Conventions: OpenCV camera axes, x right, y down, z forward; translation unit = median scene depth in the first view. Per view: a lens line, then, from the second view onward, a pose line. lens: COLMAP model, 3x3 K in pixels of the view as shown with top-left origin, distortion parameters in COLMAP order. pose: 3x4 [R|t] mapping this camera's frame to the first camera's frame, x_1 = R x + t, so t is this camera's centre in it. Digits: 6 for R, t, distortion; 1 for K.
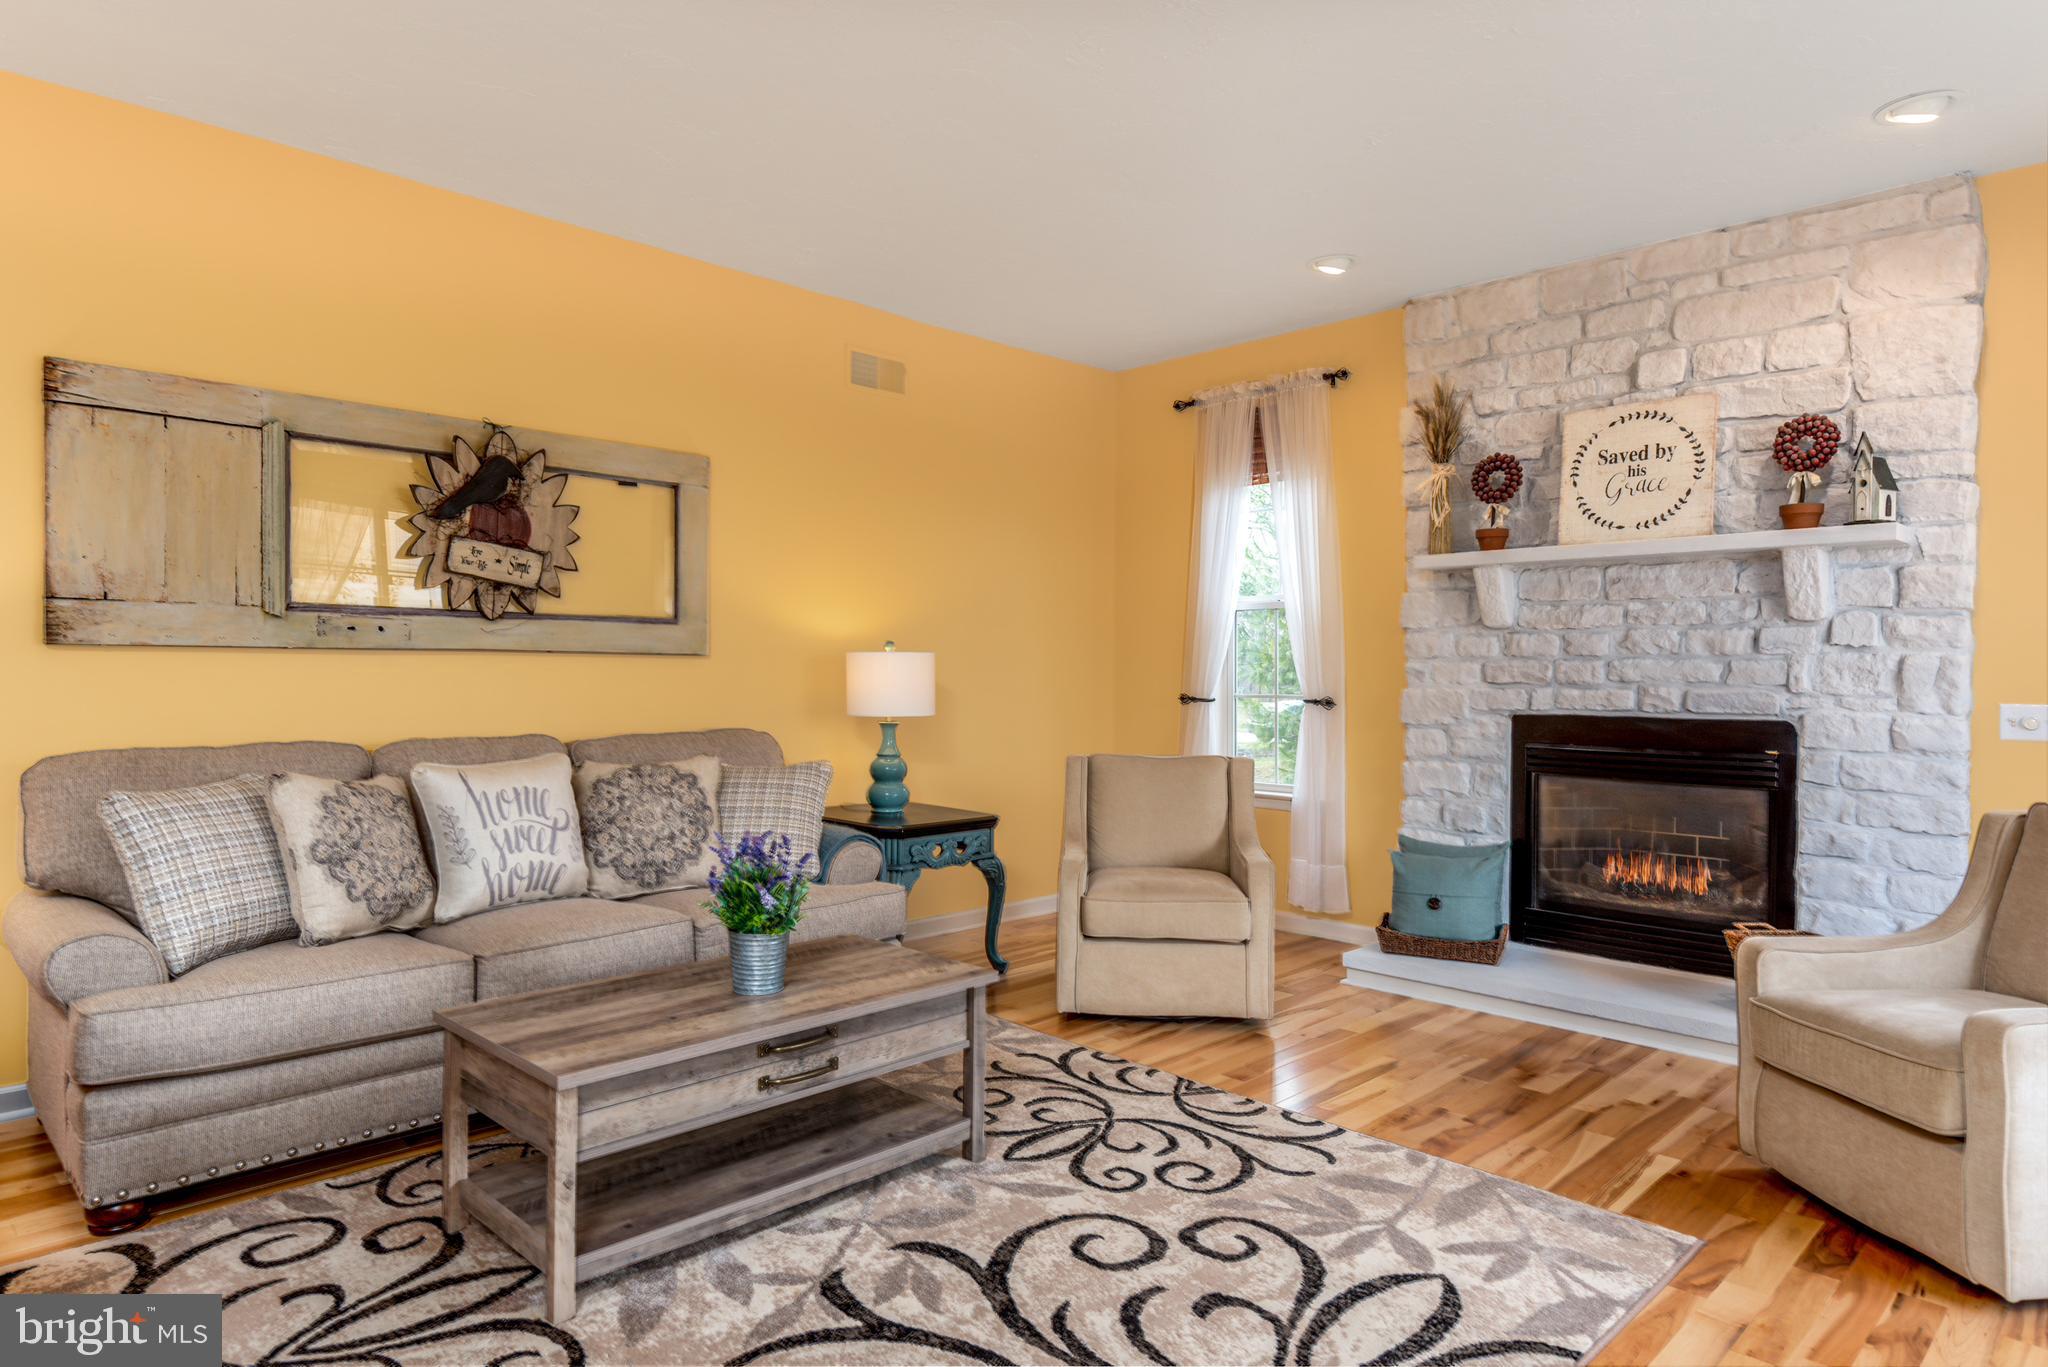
lens RADIAL K [[1231.4, 0, 1028.7], [0, 1231.4, 682.8], [0, 0, 1]] dist [0.029514, -0.003185]
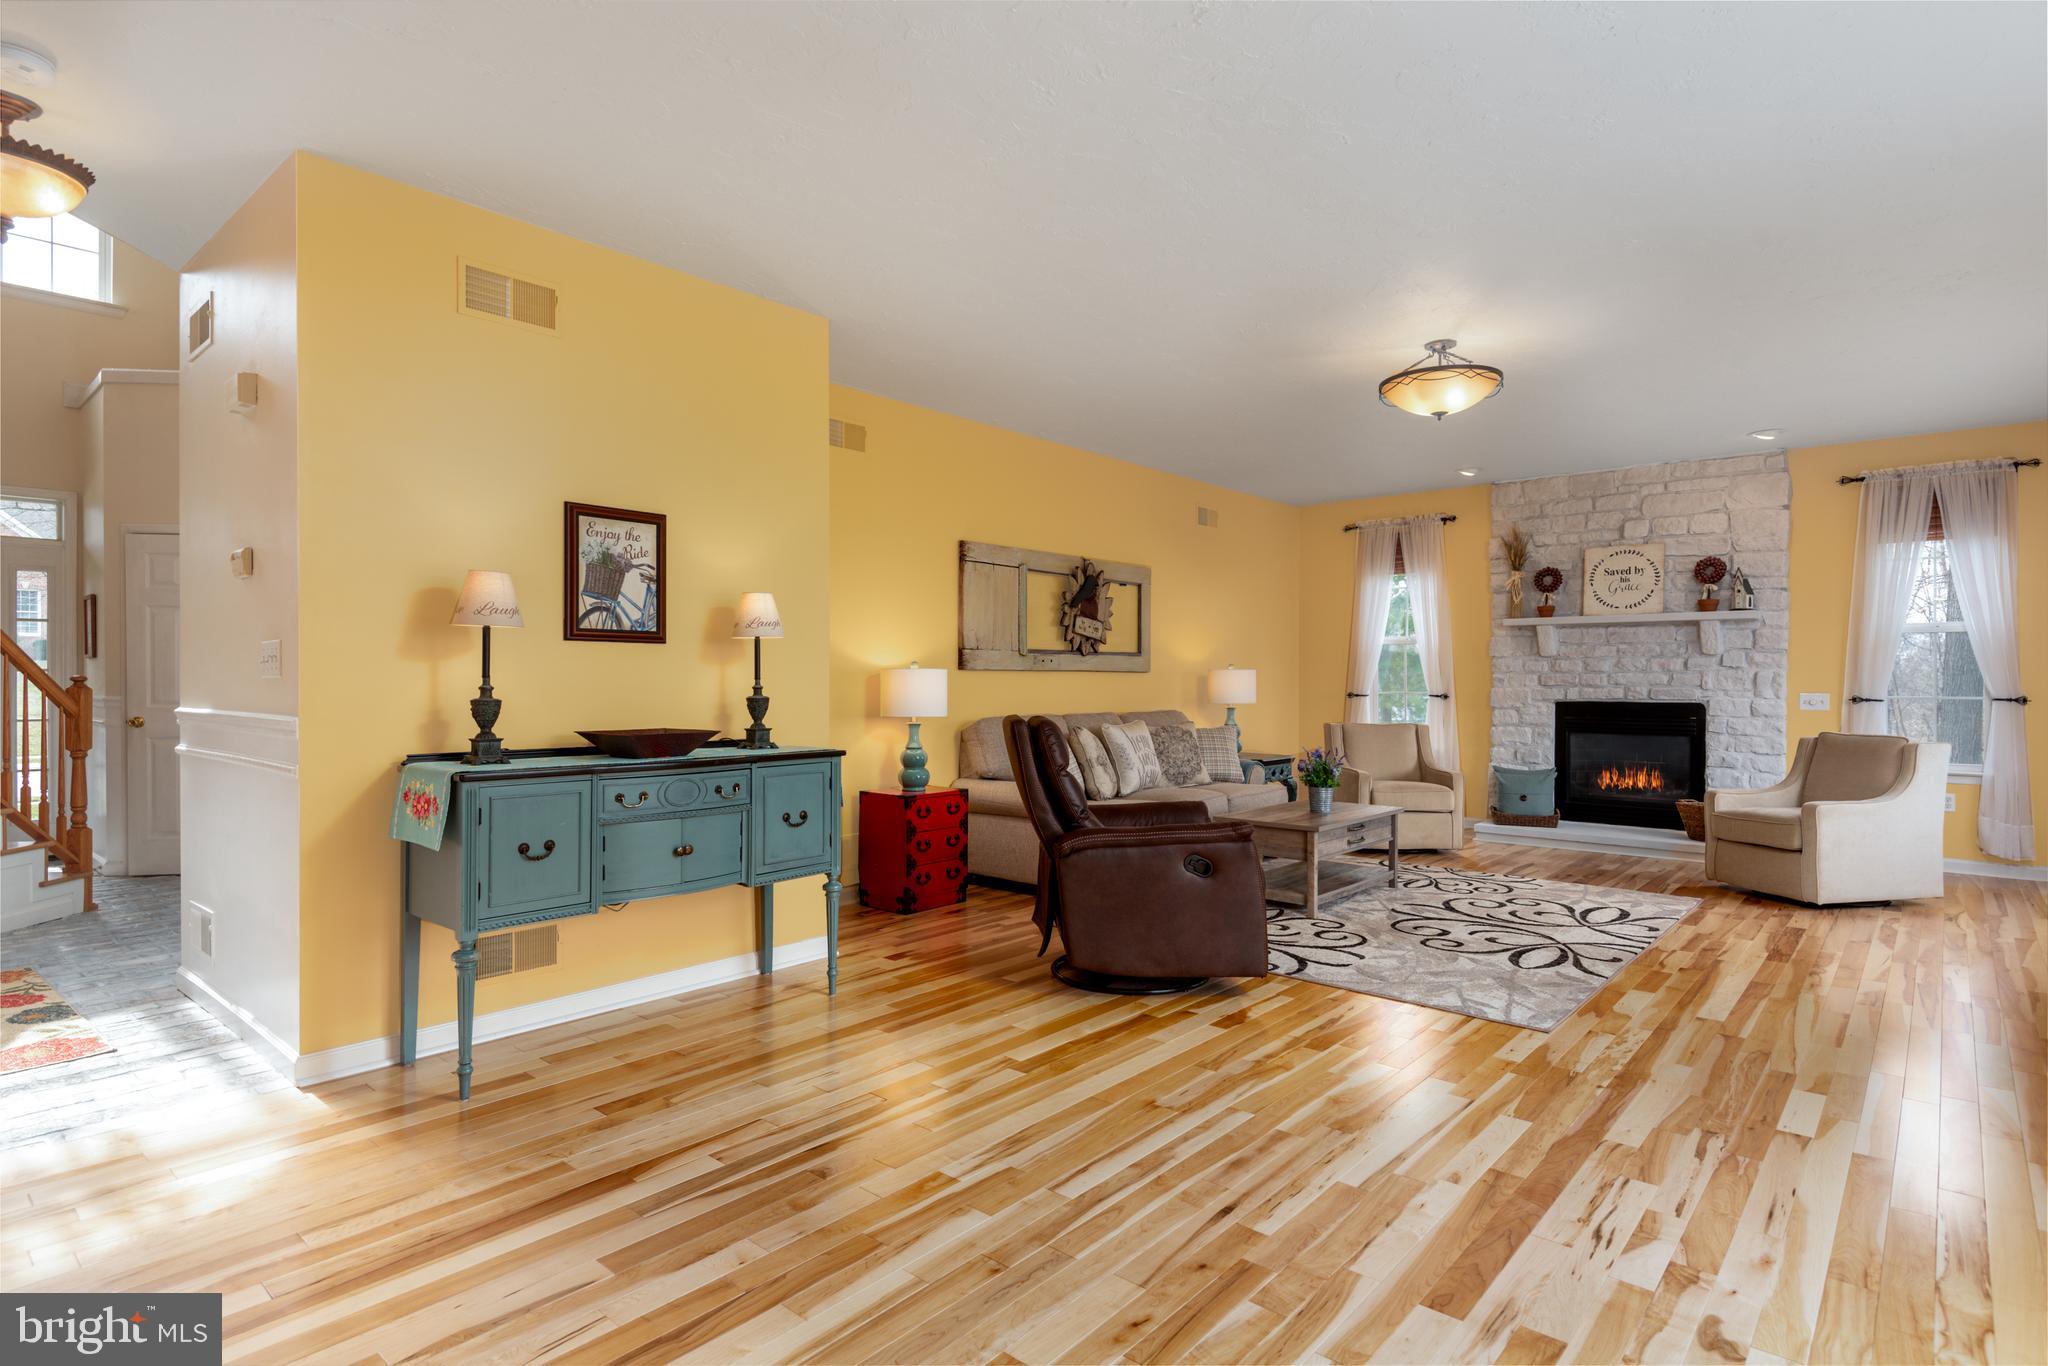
lens RADIAL K [[1060.7, 0, 1008.4], [0, 1060.7, 684.5], [0, 0, 1]] dist [0.006720, -0.001582]
pose [[0.998616, -0.003454, 0.052472, -0.613771], [0.003667, 0.999985, -0.003961, 0.002705], [-0.052457, 0.004148, 0.998615, -0.683944]]
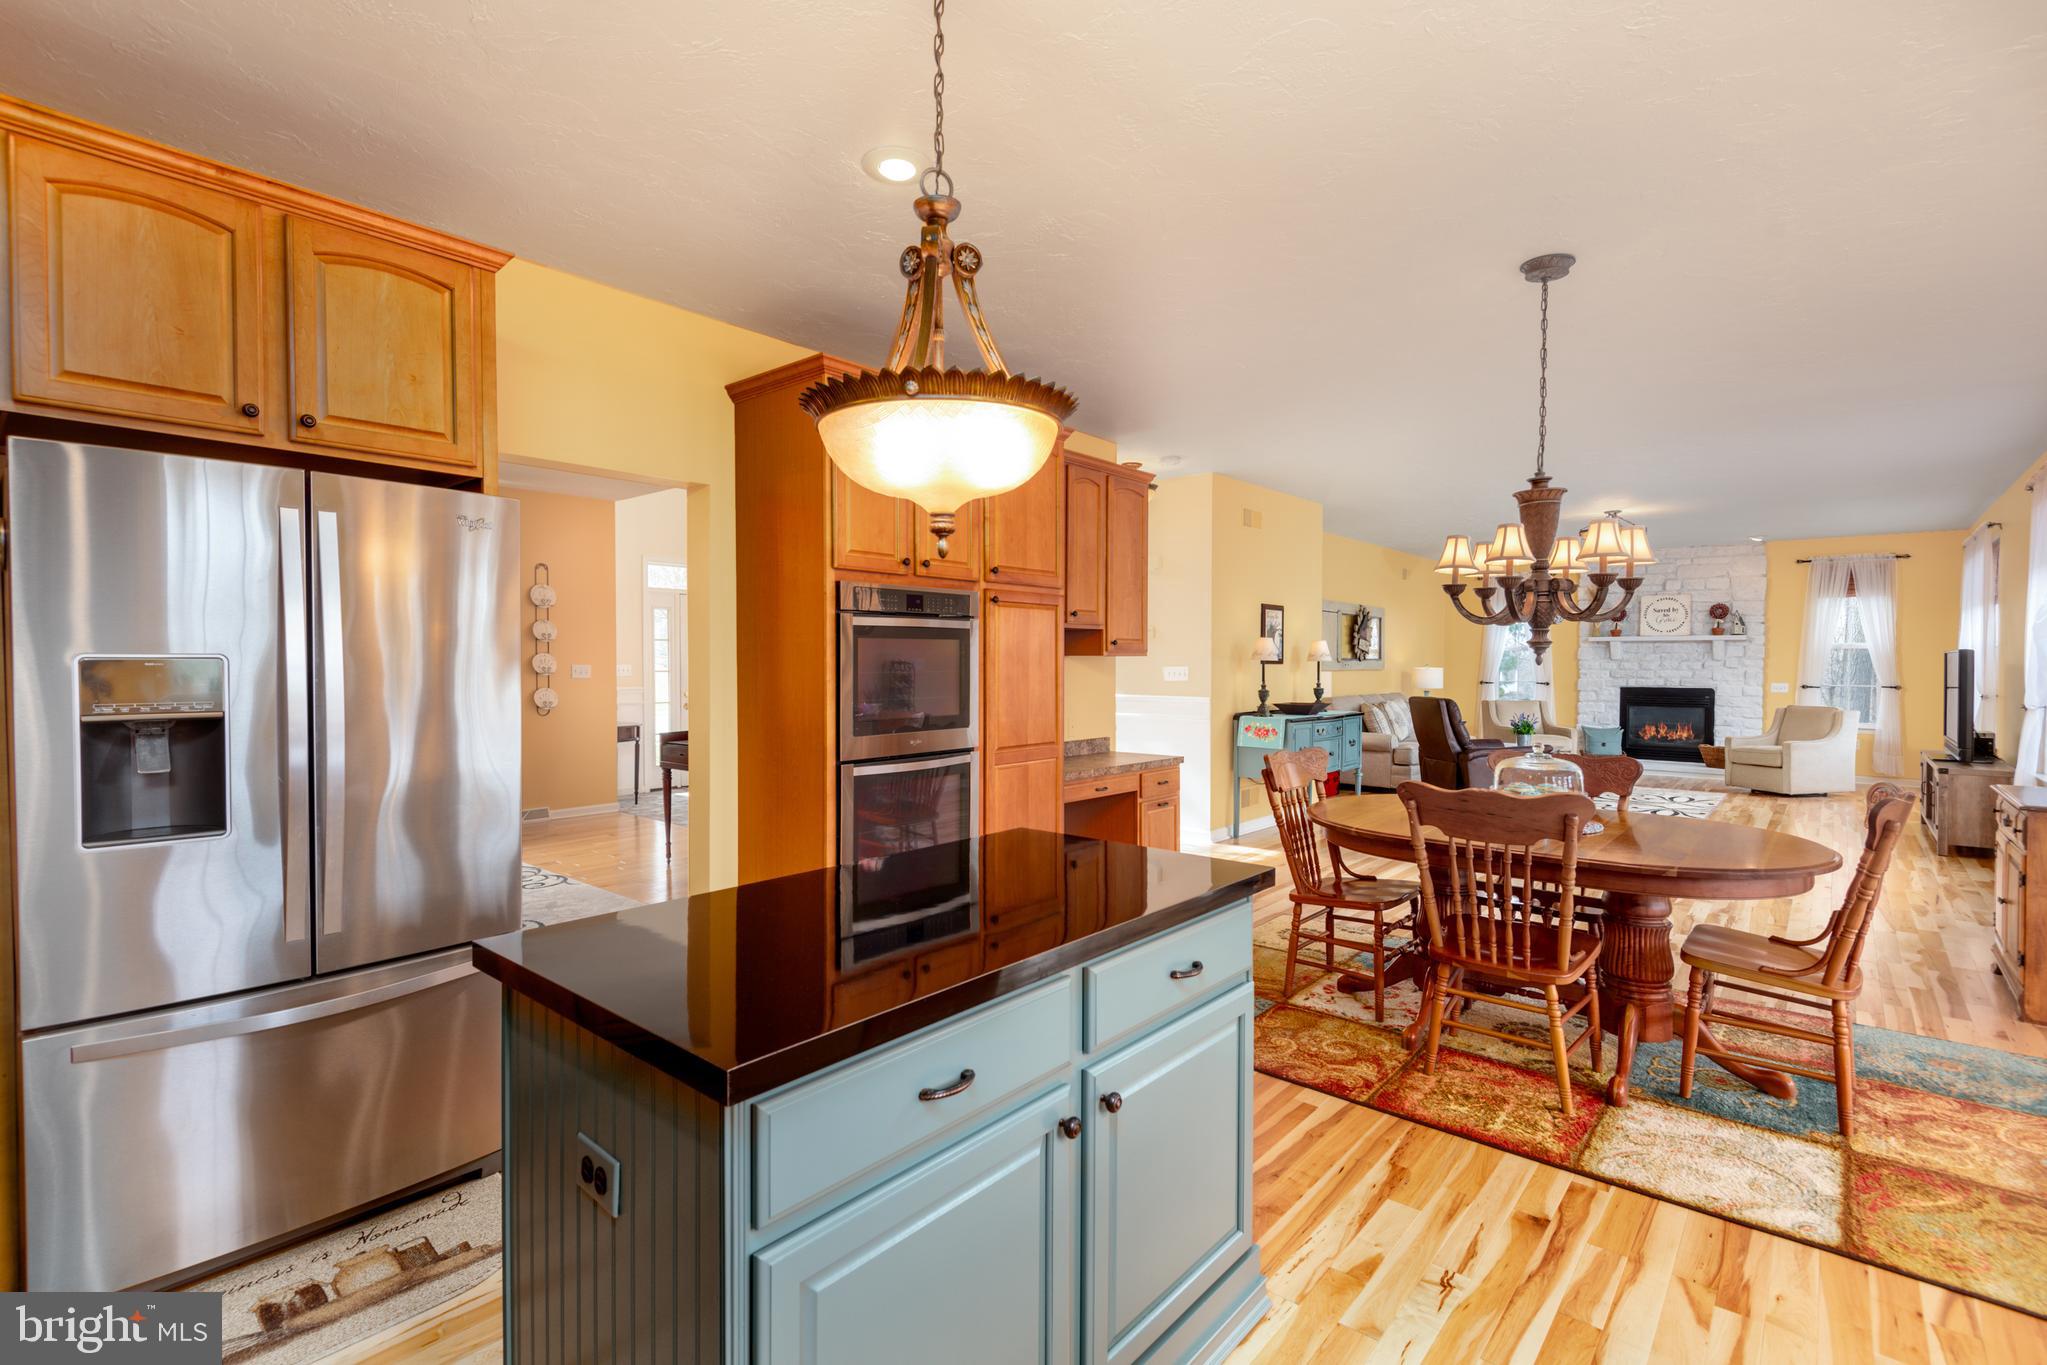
lens RADIAL K [[932.4, 0, 1030.8], [0, 932.4, 679.8], [0, 0, 1]] dist [0.019018, -0.008902]
pose [[0.997724, -0.003984, 0.067317, -1.456800], [0.003296, 0.999941, 0.010341, -0.026563], [-0.067354, -0.010096, 0.997678, -1.487528]]
